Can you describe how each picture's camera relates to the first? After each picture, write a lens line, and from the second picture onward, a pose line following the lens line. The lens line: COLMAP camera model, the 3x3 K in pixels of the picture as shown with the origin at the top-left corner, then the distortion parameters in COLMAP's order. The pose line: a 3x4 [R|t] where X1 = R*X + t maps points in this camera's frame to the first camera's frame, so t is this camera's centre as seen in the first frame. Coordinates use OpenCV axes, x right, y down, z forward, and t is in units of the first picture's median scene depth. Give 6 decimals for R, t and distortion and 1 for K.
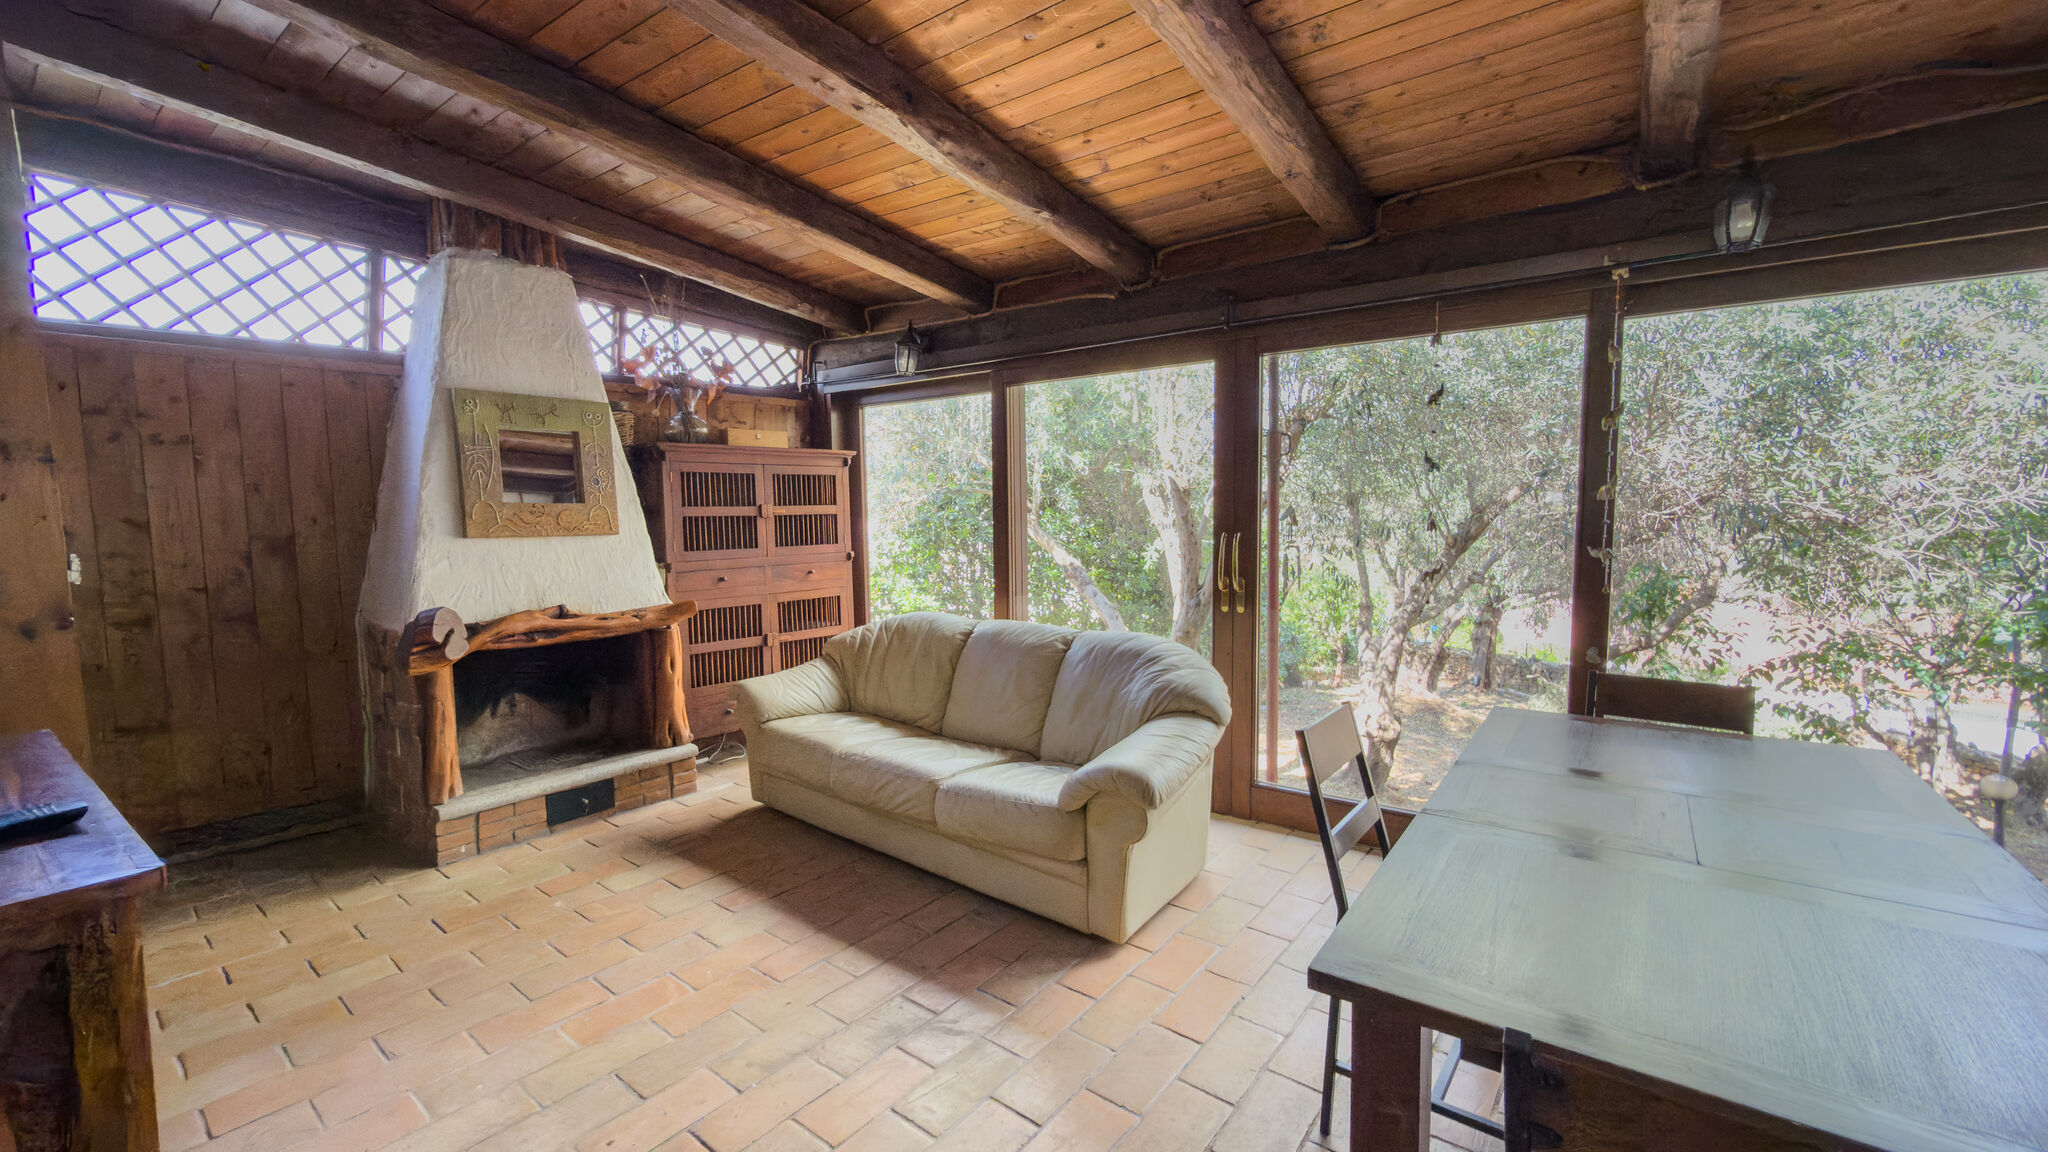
lens RADIAL K [[822.3, 0, 1024.1], [0, 822.3, 570.5], [0, 0, 1]] dist [0.000622, 0.000266]
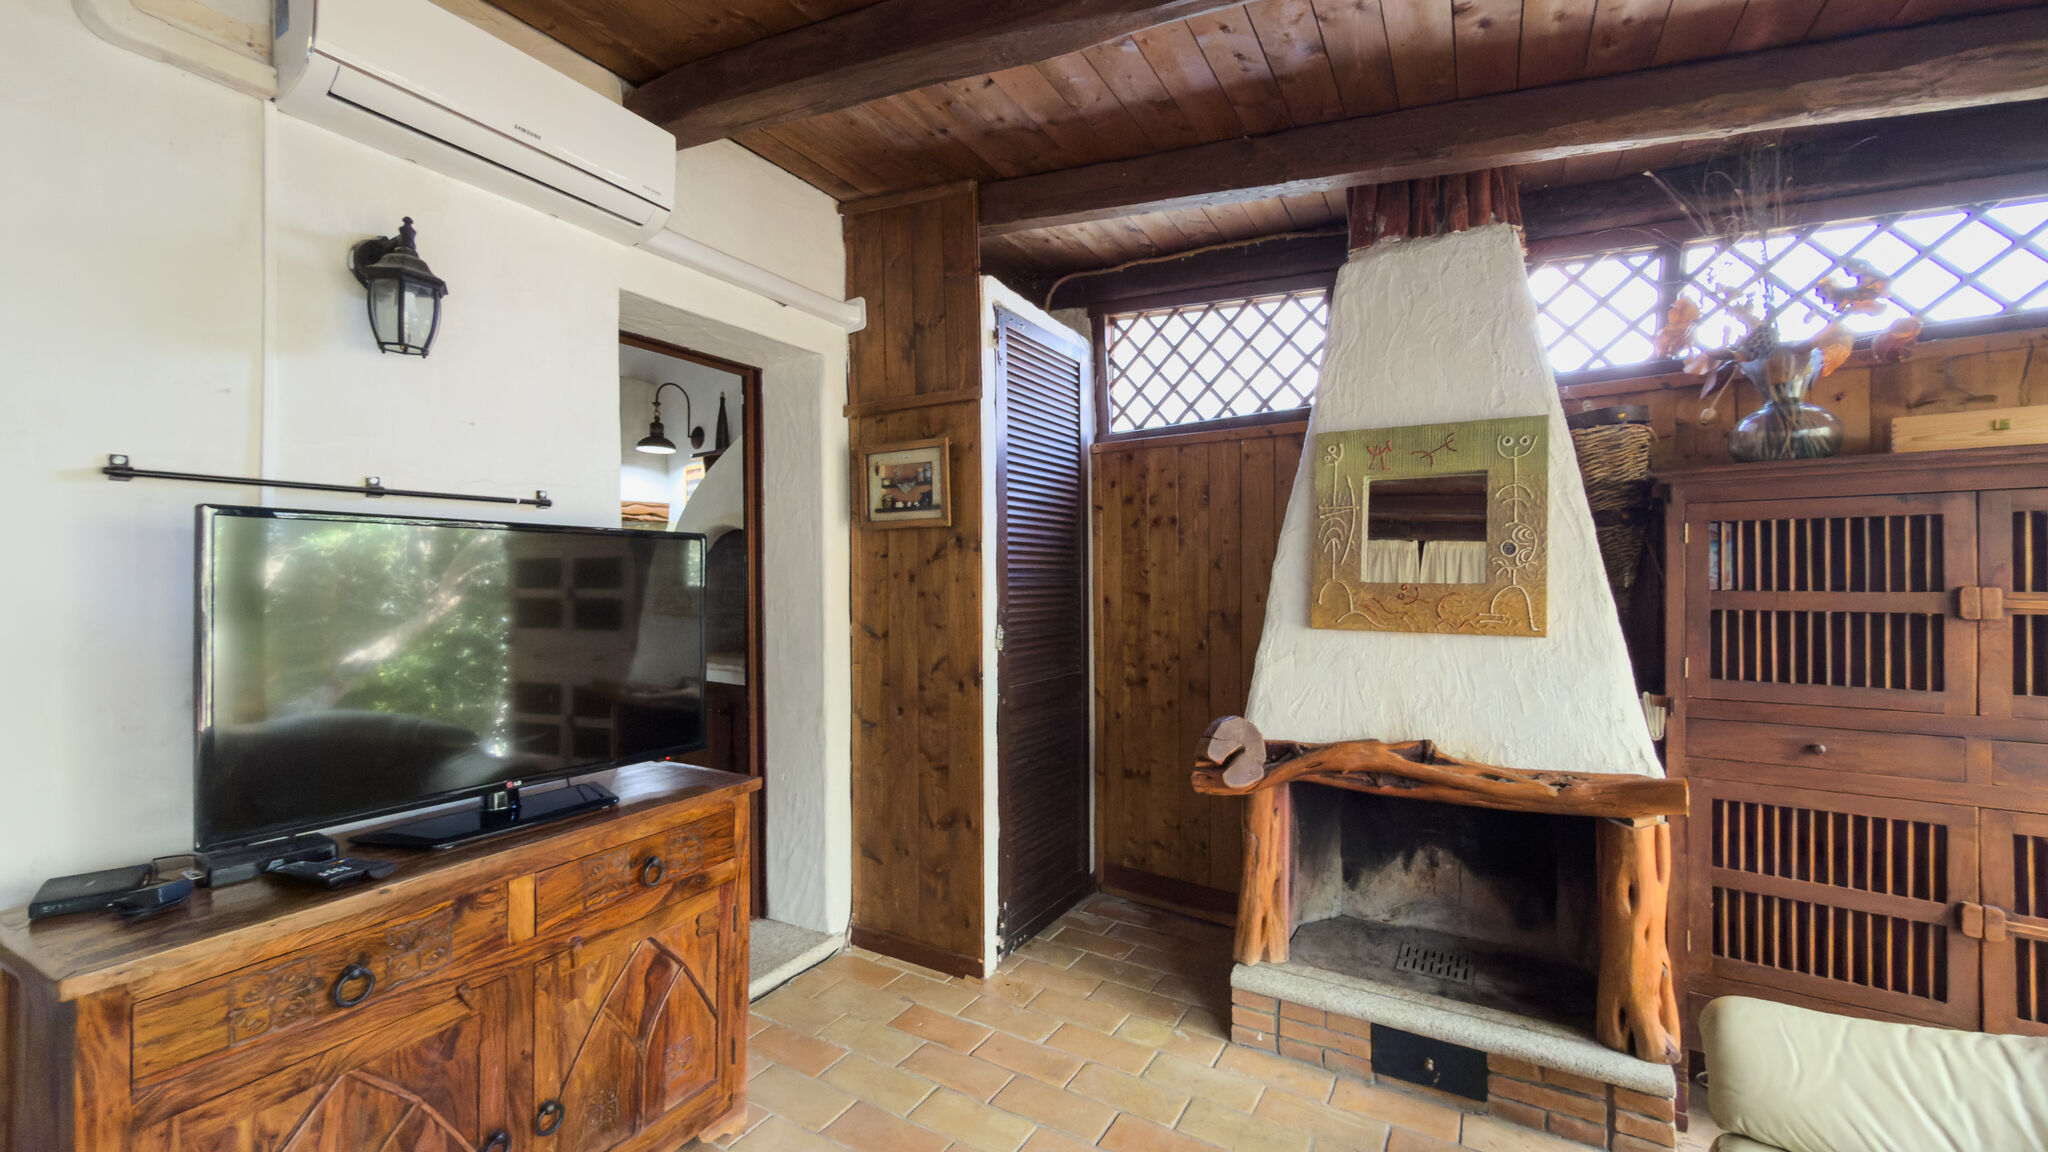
lens RADIAL K [[822.3, 0, 1025.4], [0, 822.3, 574.2], [0, 0, 1]] dist [0.000622, 0.000266]
pose [[0.139752, 0.012255, -0.990111, 0.030772], [-0.070196, 0.997530, 0.002439, -0.066019], [0.987695, 0.069161, 0.140267, 0.571991]]
